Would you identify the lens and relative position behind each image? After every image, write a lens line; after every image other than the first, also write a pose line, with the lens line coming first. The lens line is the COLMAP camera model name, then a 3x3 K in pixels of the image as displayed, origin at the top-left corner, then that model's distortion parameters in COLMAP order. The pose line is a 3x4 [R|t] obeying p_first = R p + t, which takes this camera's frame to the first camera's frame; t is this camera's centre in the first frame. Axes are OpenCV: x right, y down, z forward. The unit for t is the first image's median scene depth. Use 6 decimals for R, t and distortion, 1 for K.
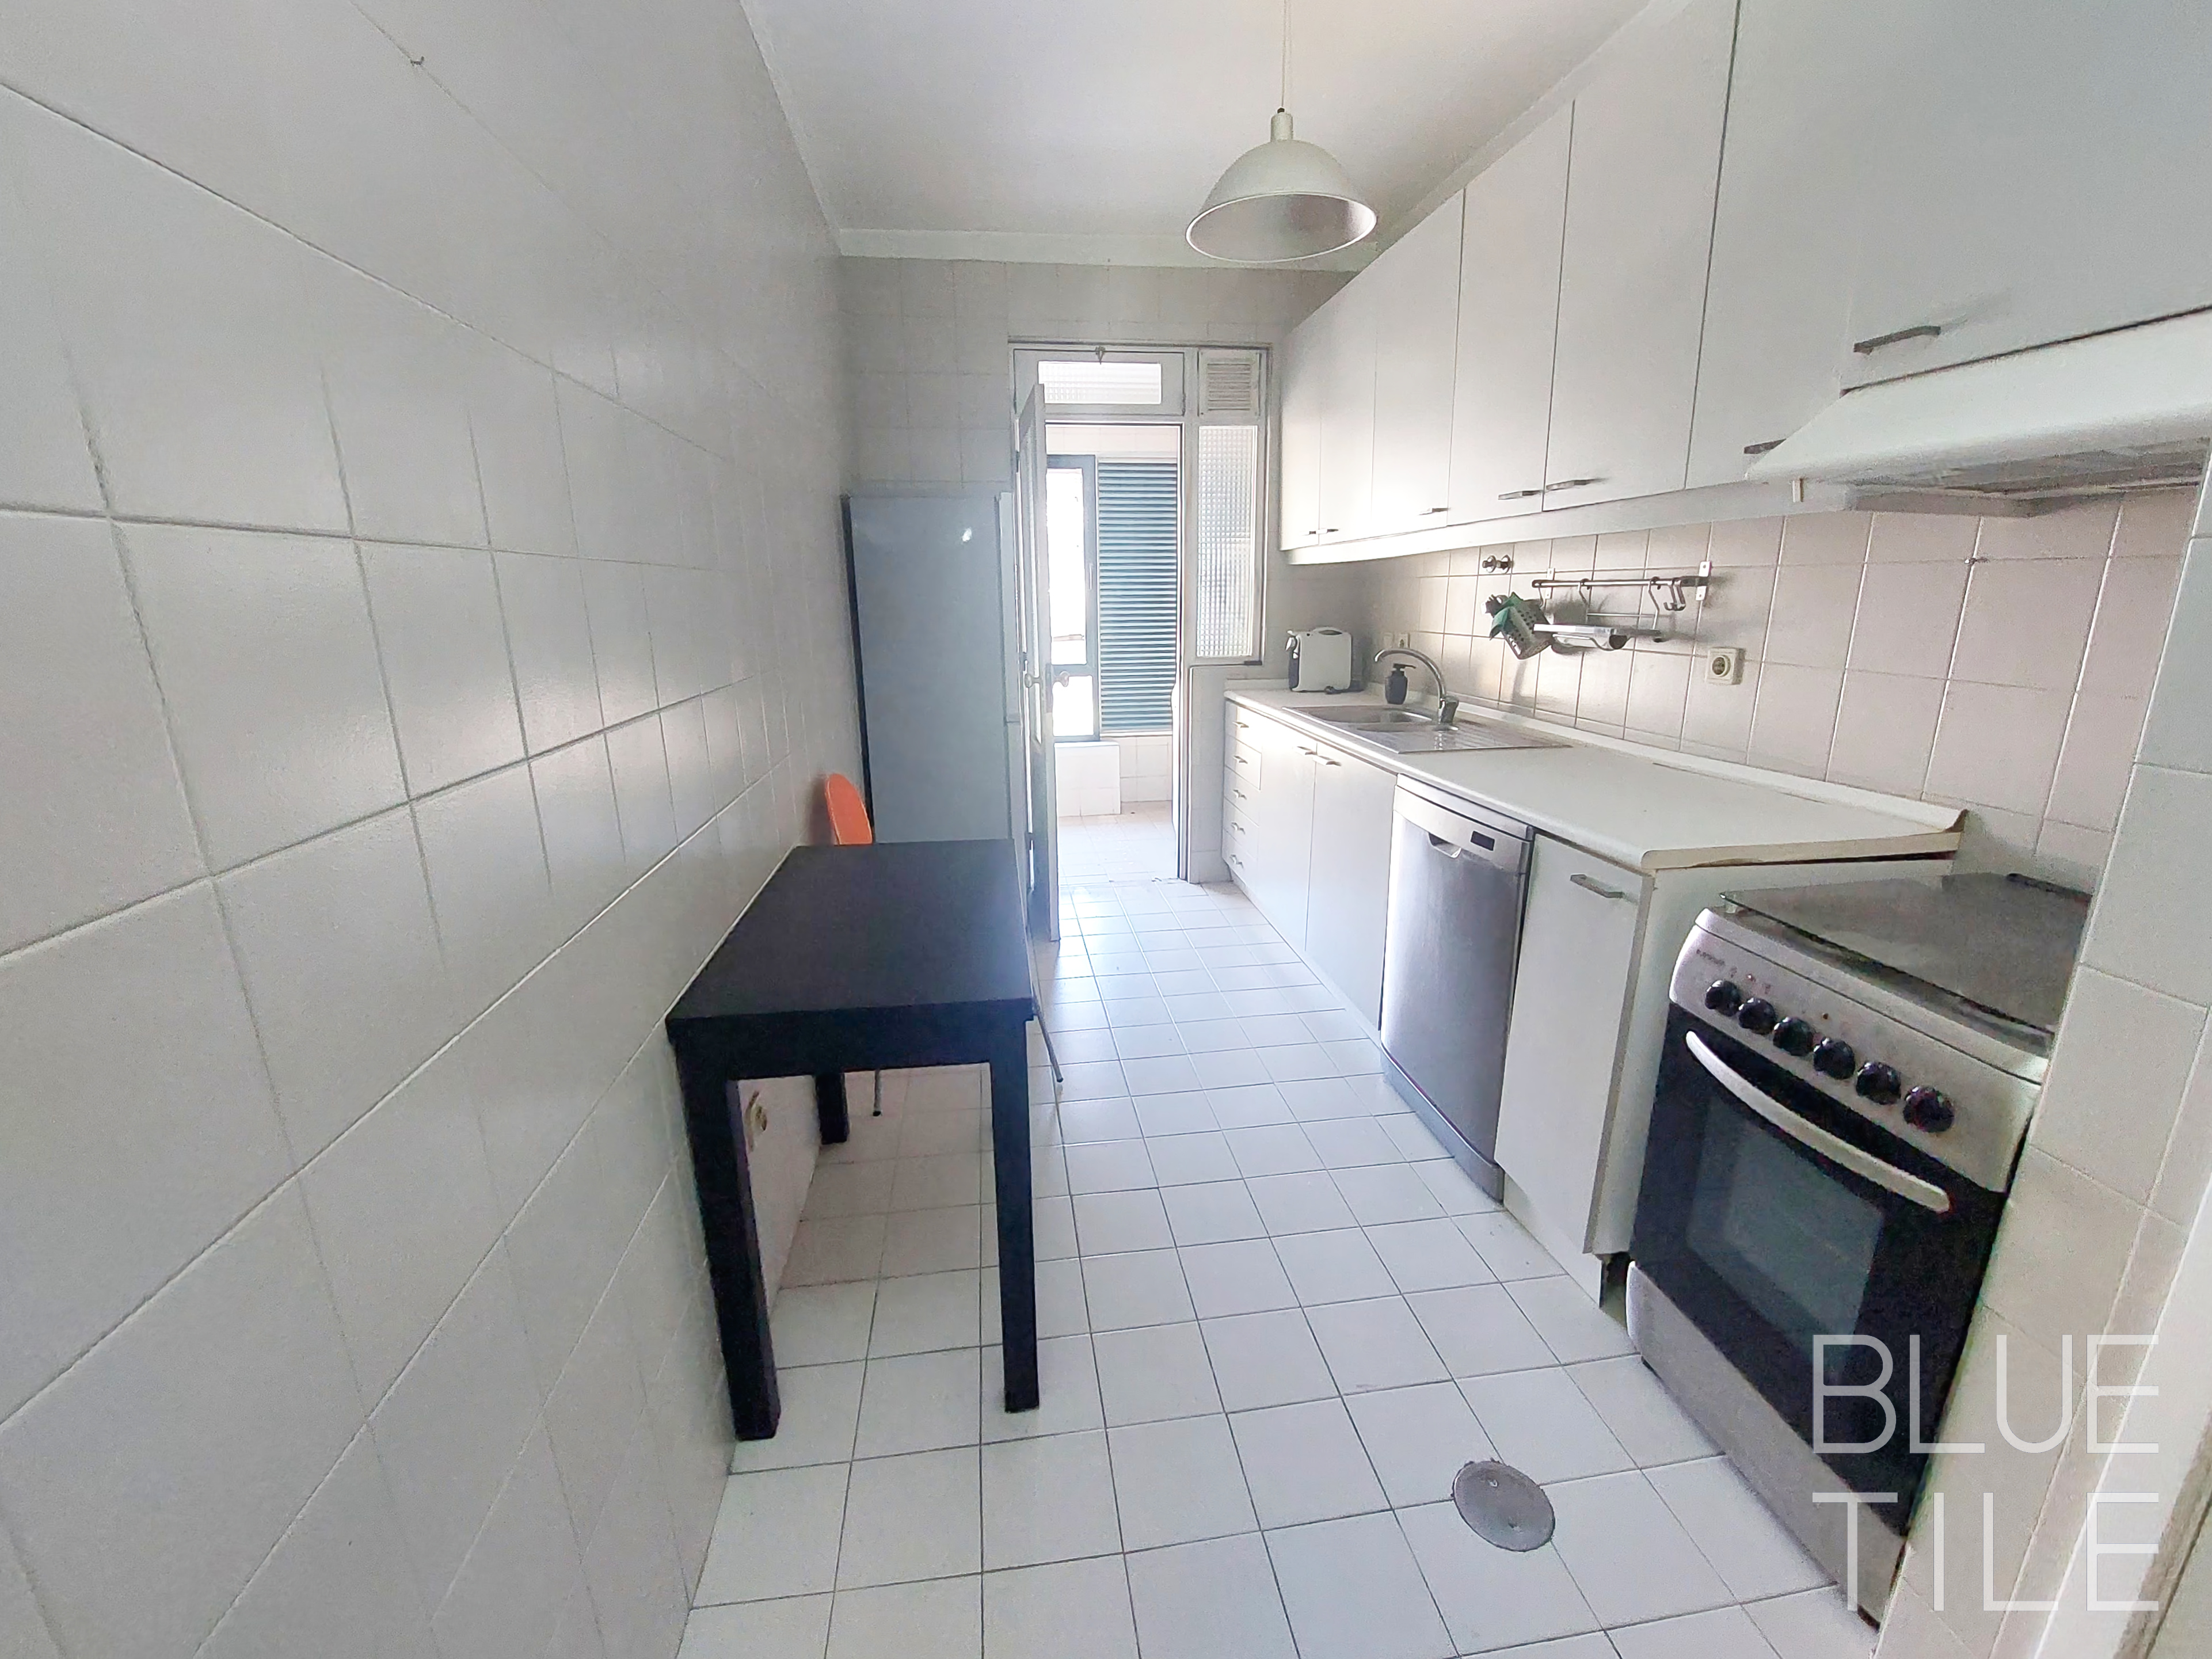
lens RADIAL K [[937.8, 0, 1117.0], [0, 937.8, 840.4], [0, 0, 1]] dist [0.000144, -0.000301]
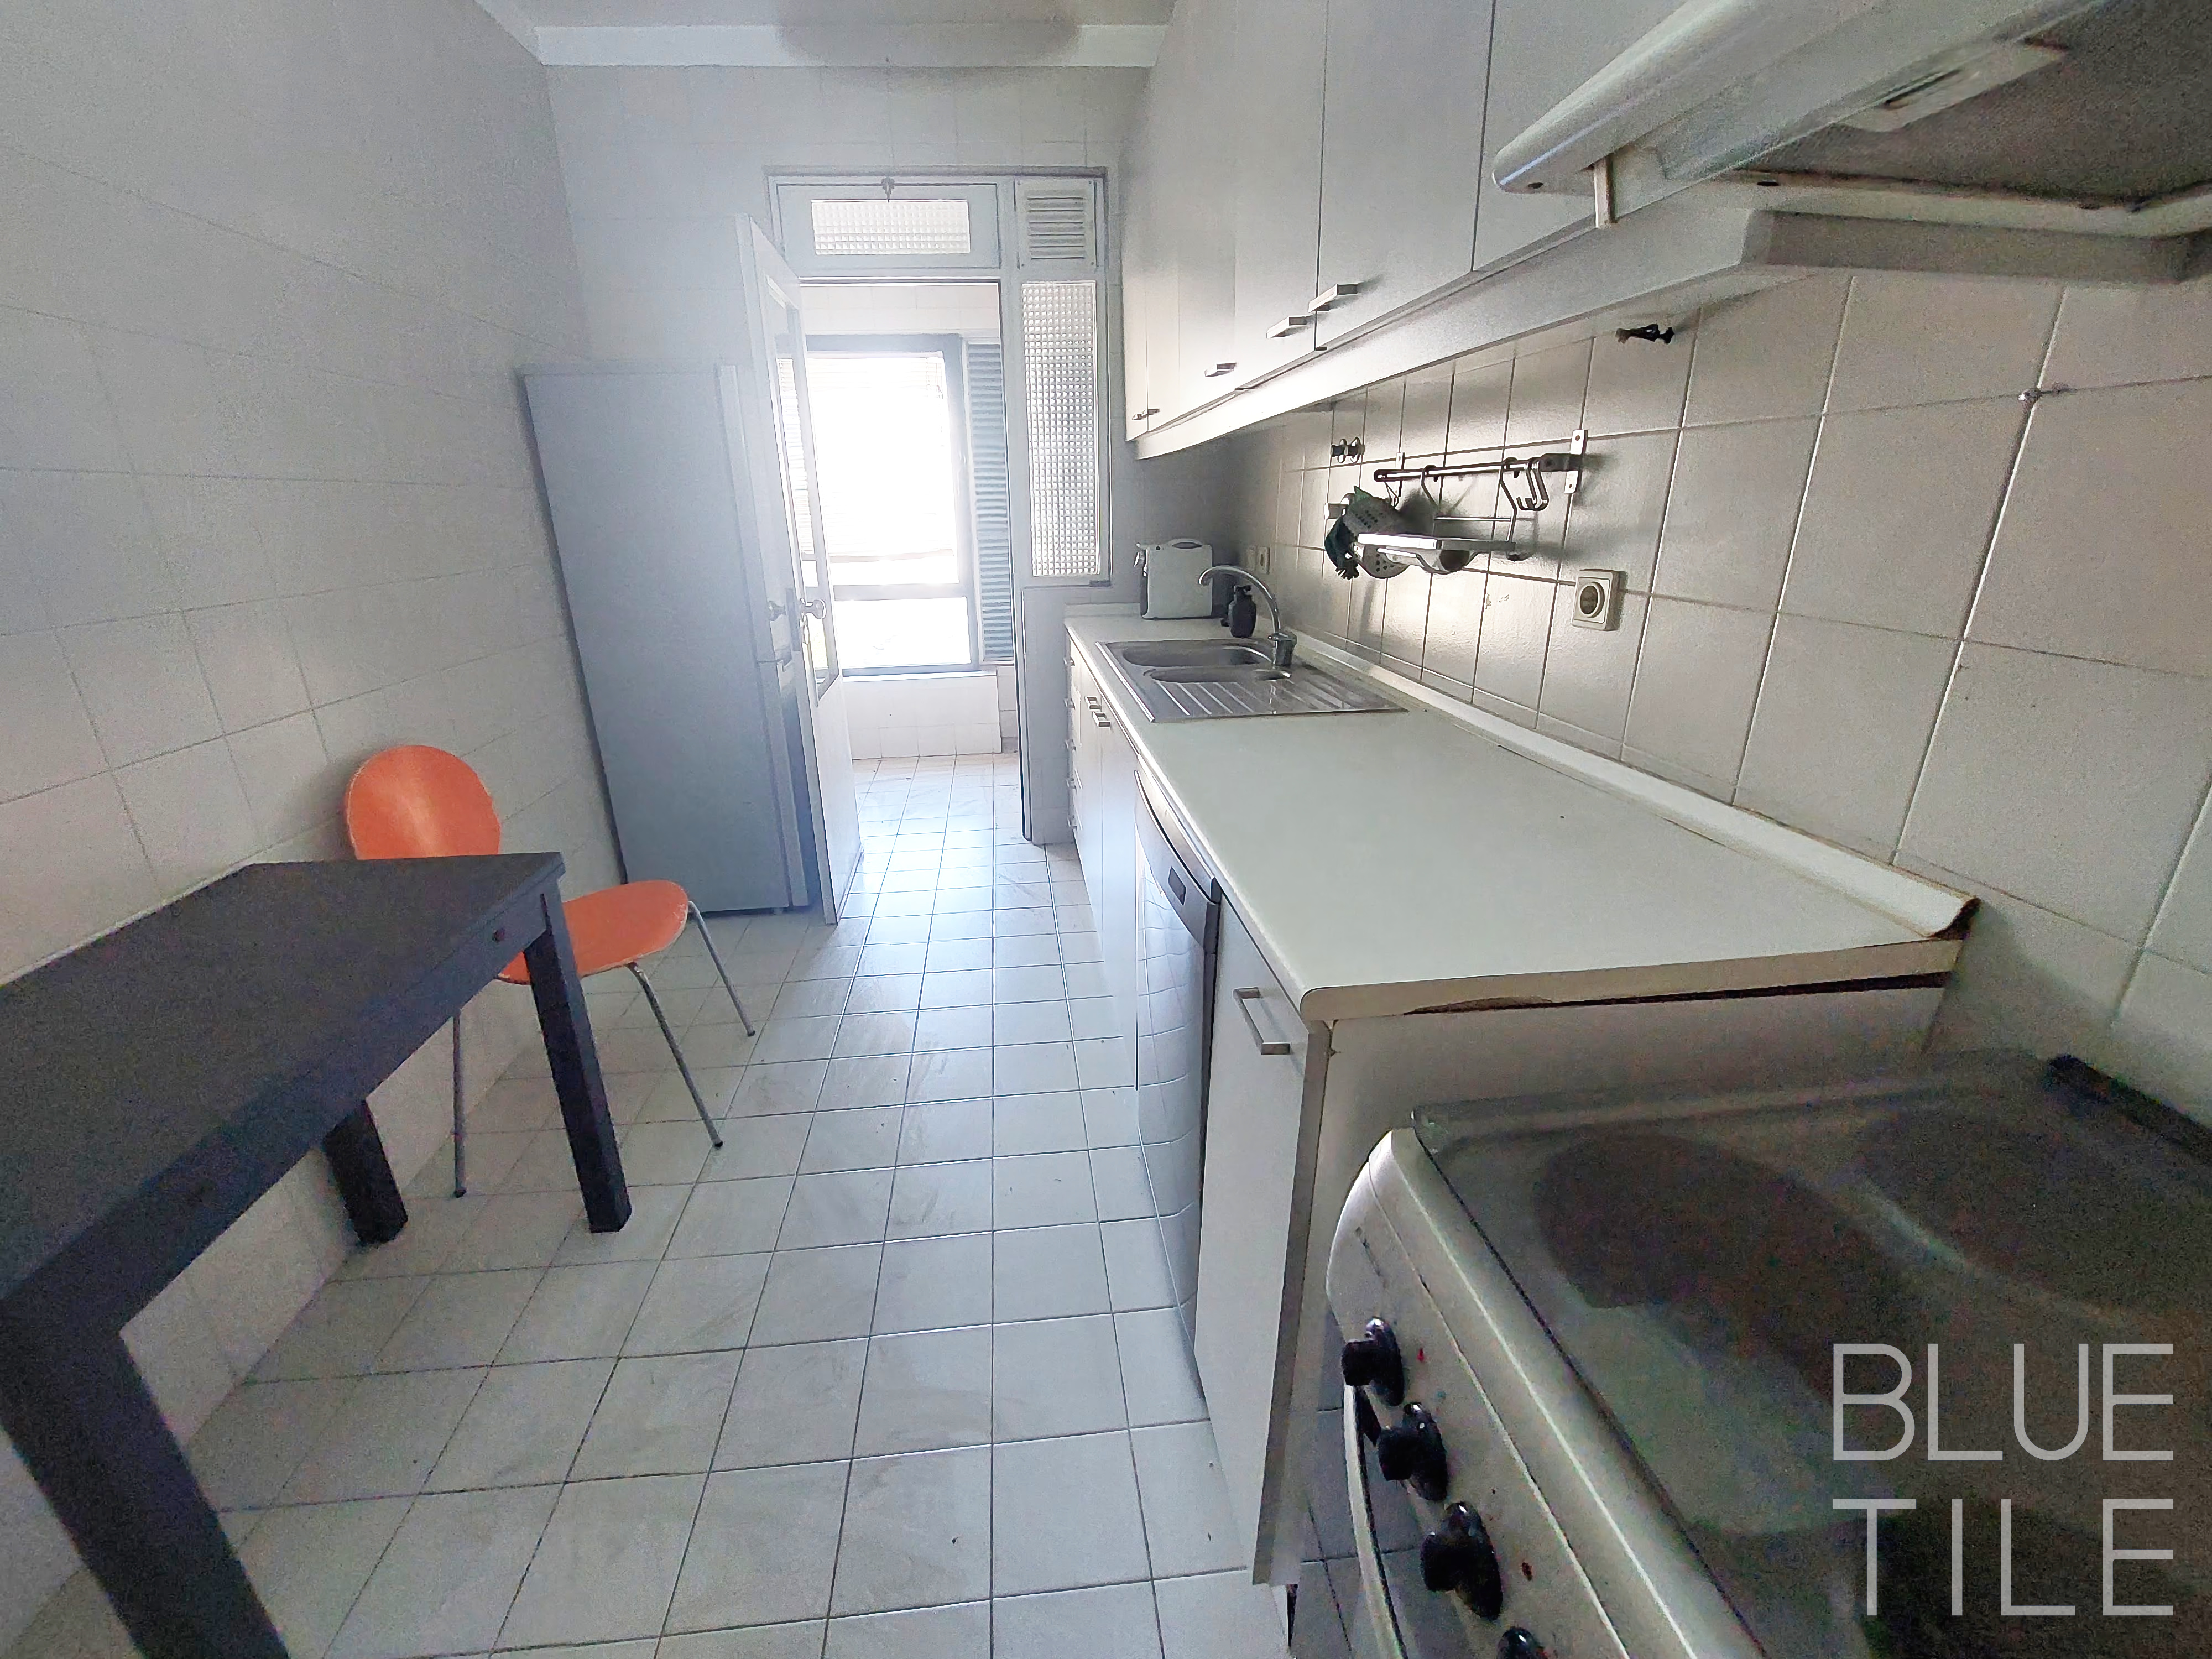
lens RADIAL K [[902.4, 0, 1079.6], [0, 902.4, 818.5], [0, 0, 1]] dist [0.008885, 0.000316]
pose [[0.998480, 0.007101, -0.054656, 0.293848], [-0.002796, 0.996915, 0.078441, -0.075754], [0.055044, -0.078169, 0.995419, 0.319400]]
